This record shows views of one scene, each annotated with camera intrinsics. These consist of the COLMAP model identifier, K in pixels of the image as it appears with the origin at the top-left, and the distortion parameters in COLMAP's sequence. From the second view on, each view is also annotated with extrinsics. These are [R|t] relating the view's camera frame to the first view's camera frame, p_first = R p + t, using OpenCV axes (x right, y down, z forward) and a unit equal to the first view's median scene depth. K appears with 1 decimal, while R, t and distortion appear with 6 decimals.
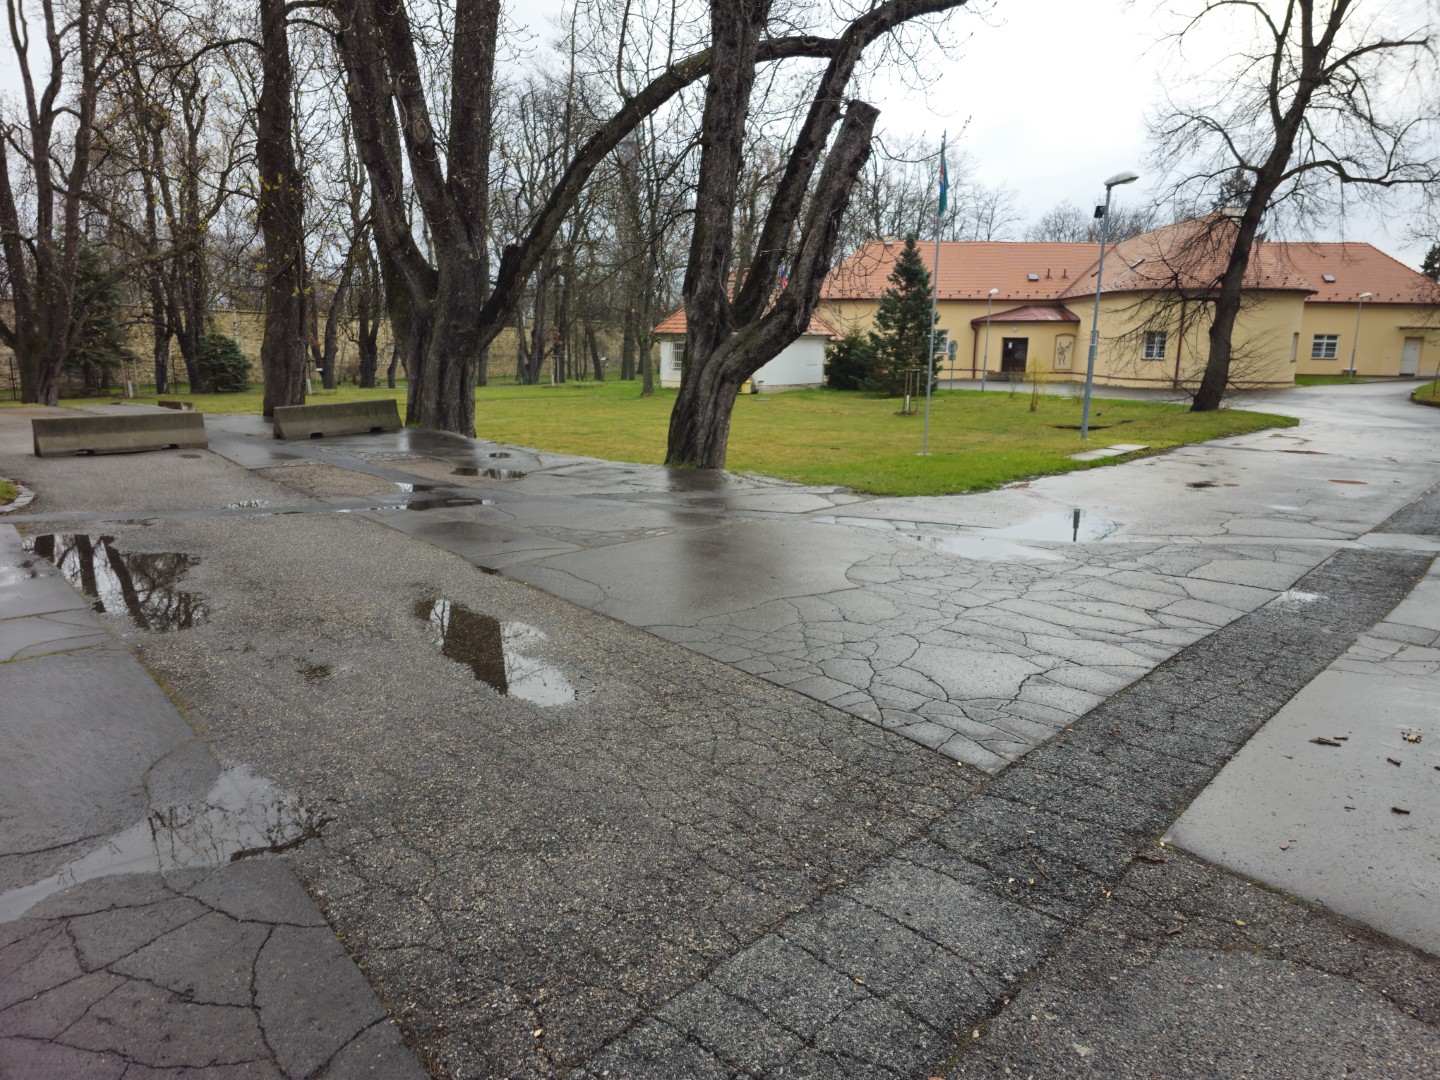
lens RADIAL K [[946.8, 0, 722.2], [0, 946.8, 536.3], [0, 0, 1]] dist [-0.004439, -0.004094]
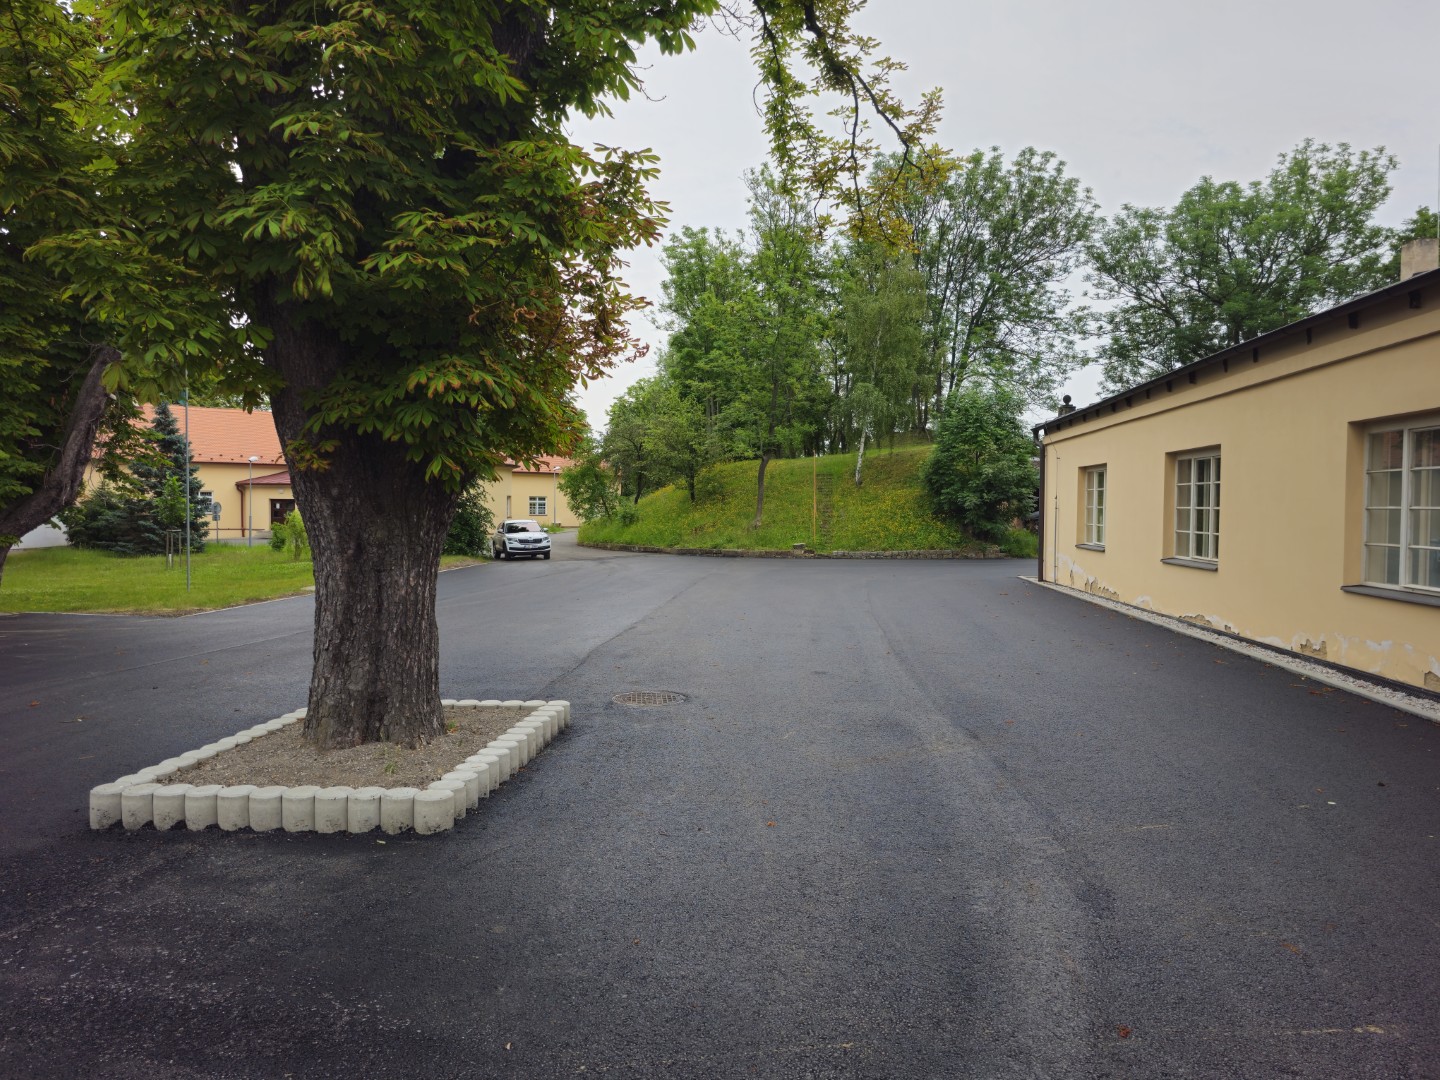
lens RADIAL K [[992.4, 0, 715.3], [0, 992.4, 534.8], [0, 0, 1]] dist [-0.012550, -0.002531]
pose [[0.772949, -0.021193, 0.634114, -0.028798], [0.125763, 0.984729, -0.120388, 0.033417], [-0.621879, 0.172802, 0.763811, -0.191506]]
